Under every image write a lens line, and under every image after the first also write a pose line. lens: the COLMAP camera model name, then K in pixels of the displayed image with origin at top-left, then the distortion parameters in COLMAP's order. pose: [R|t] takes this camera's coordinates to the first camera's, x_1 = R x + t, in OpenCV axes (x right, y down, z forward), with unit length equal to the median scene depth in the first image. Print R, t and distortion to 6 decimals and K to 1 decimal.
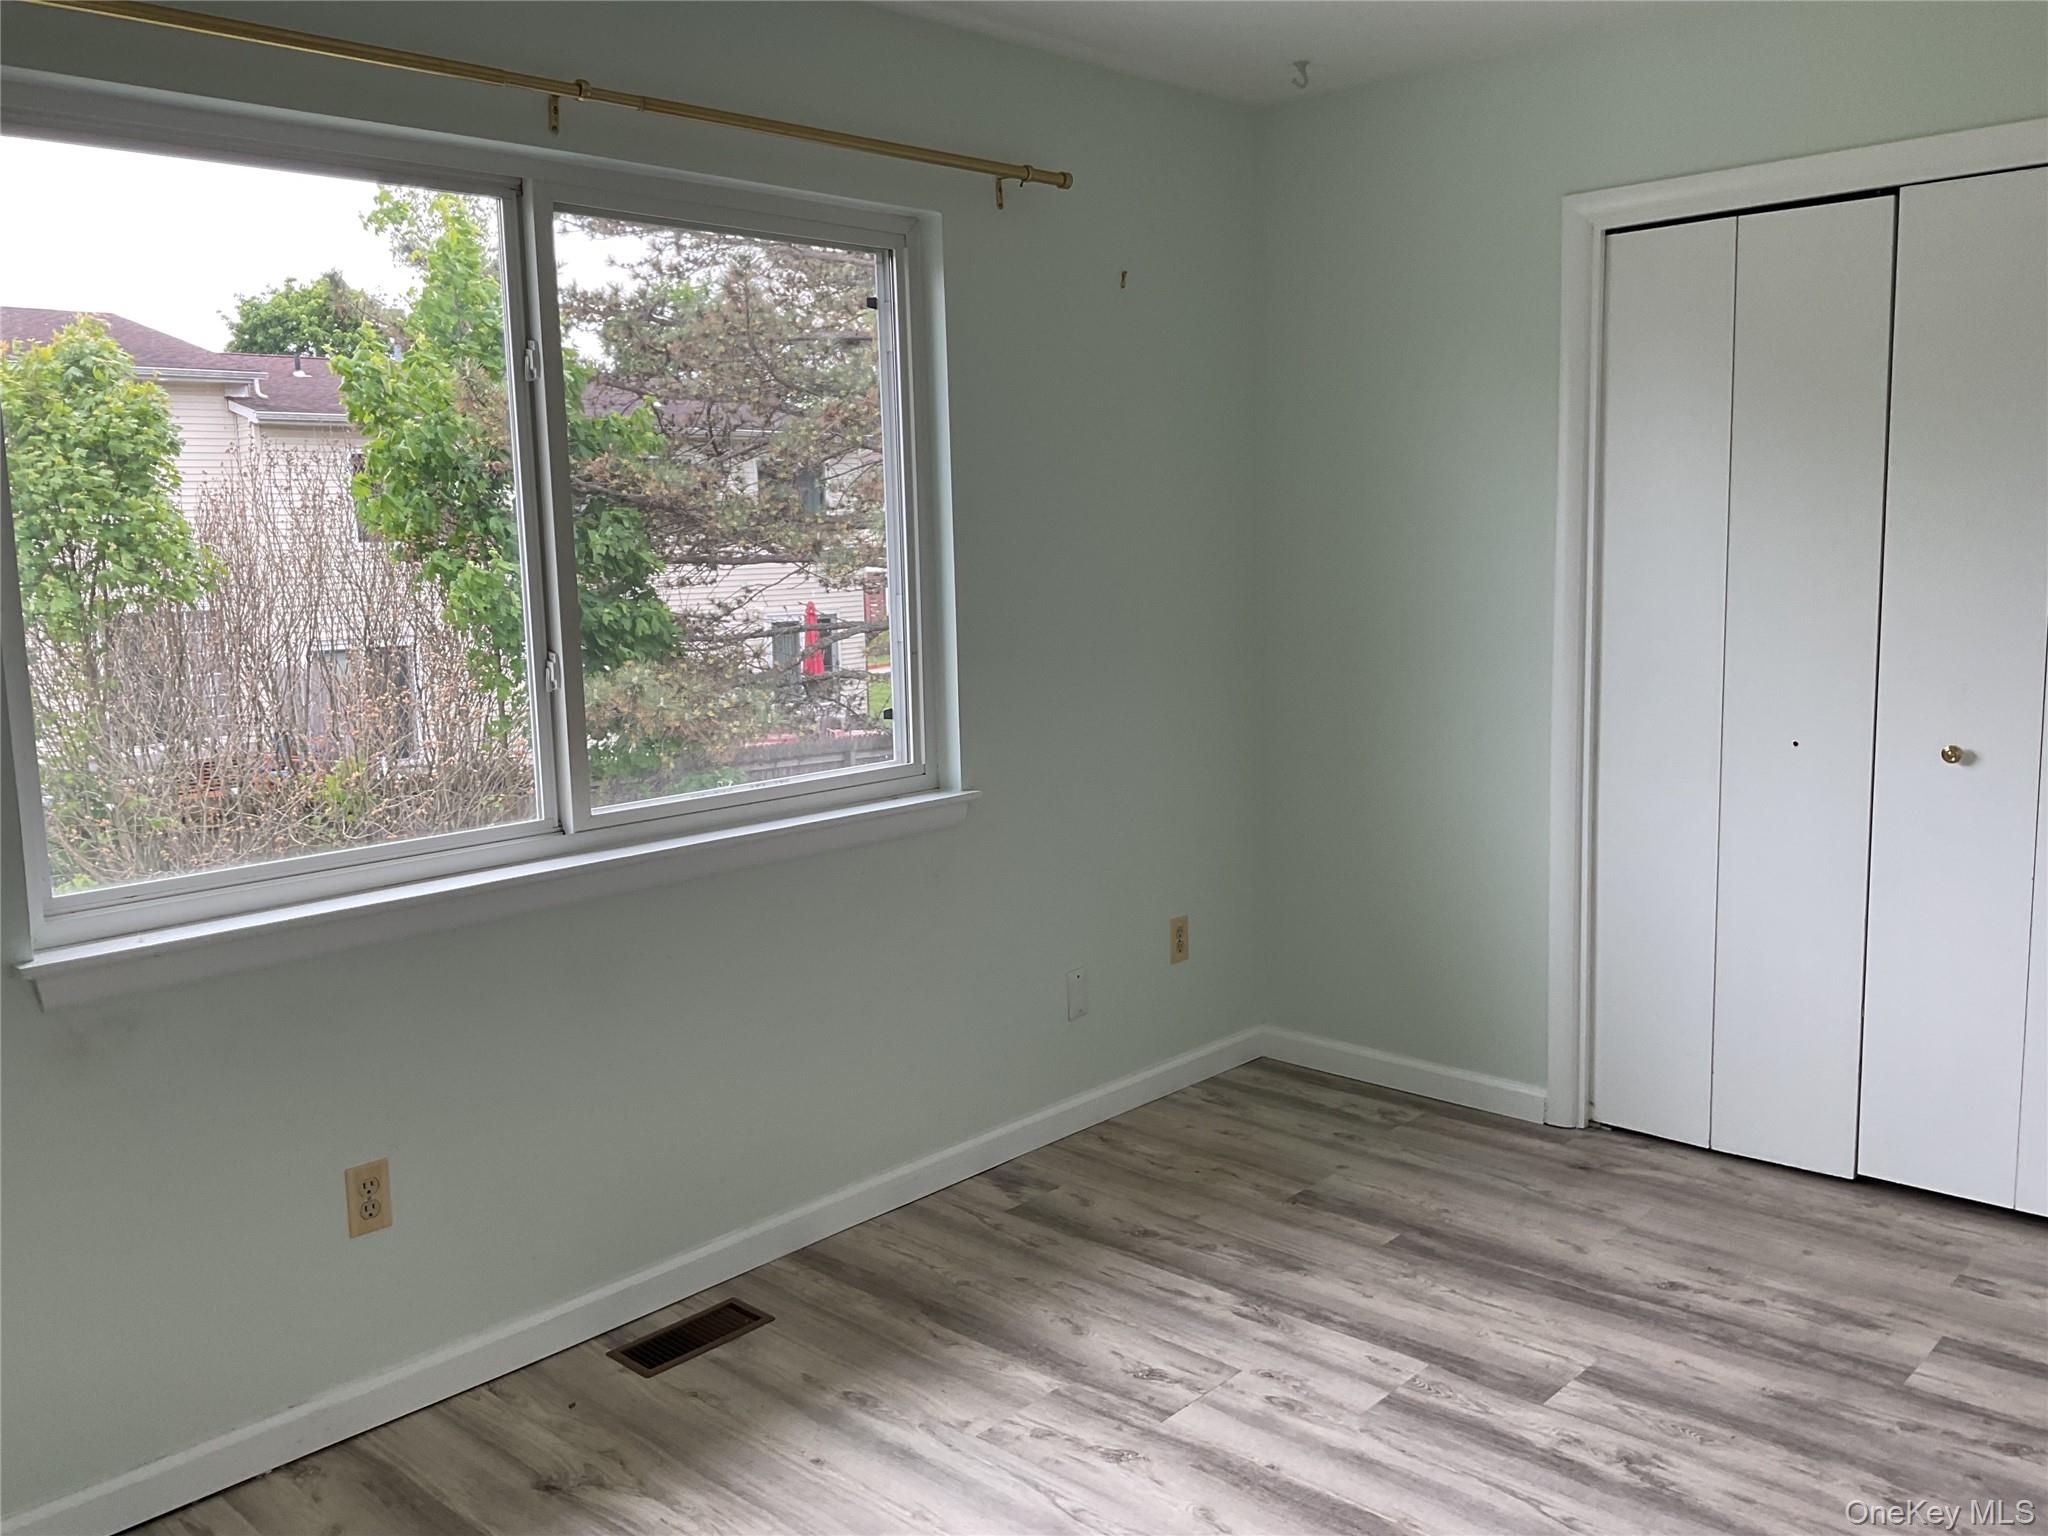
lens RADIAL K [[1743.5, 0, 1013.2], [0, 1743.5, 776.5], [0, 0, 1]] dist [0.085066, -0.130887]
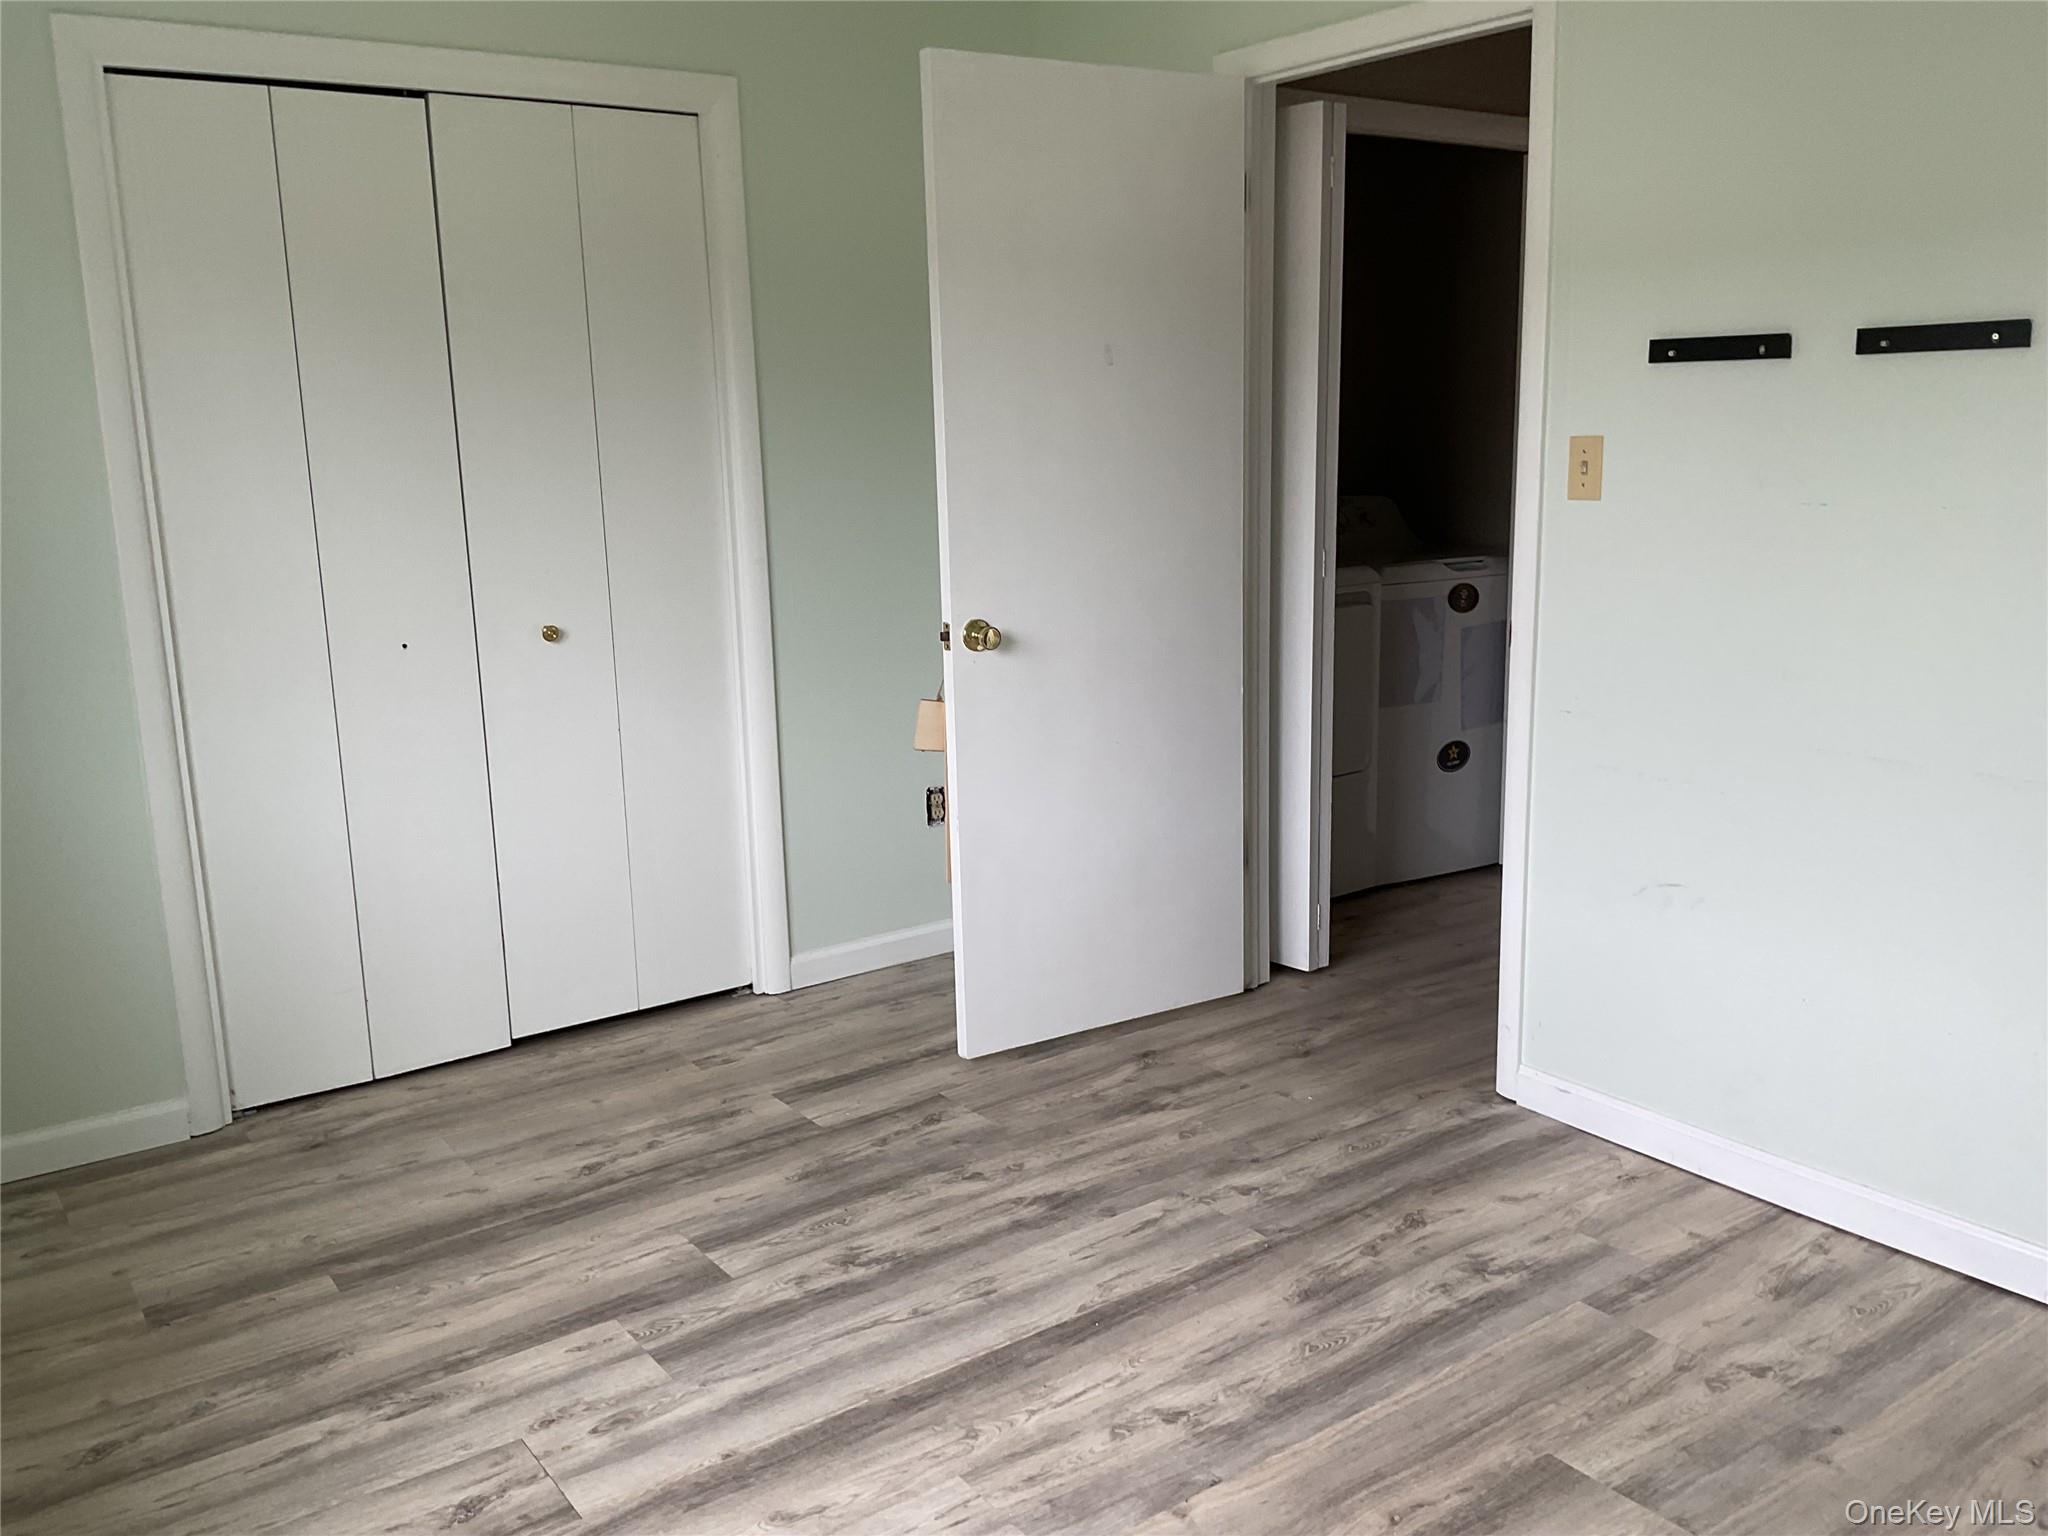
lens RADIAL K [[1743.5, 0, 1009.0], [0, 1743.5, 775.6], [0, 0, 1]] dist [0.085066, -0.130887]
pose [[0.177676, -0.175141, 0.968379, -0.522311], [0.160787, 0.975979, 0.147015, -0.042411], [-0.970865, 0.129582, 0.201568, 0.529749]]
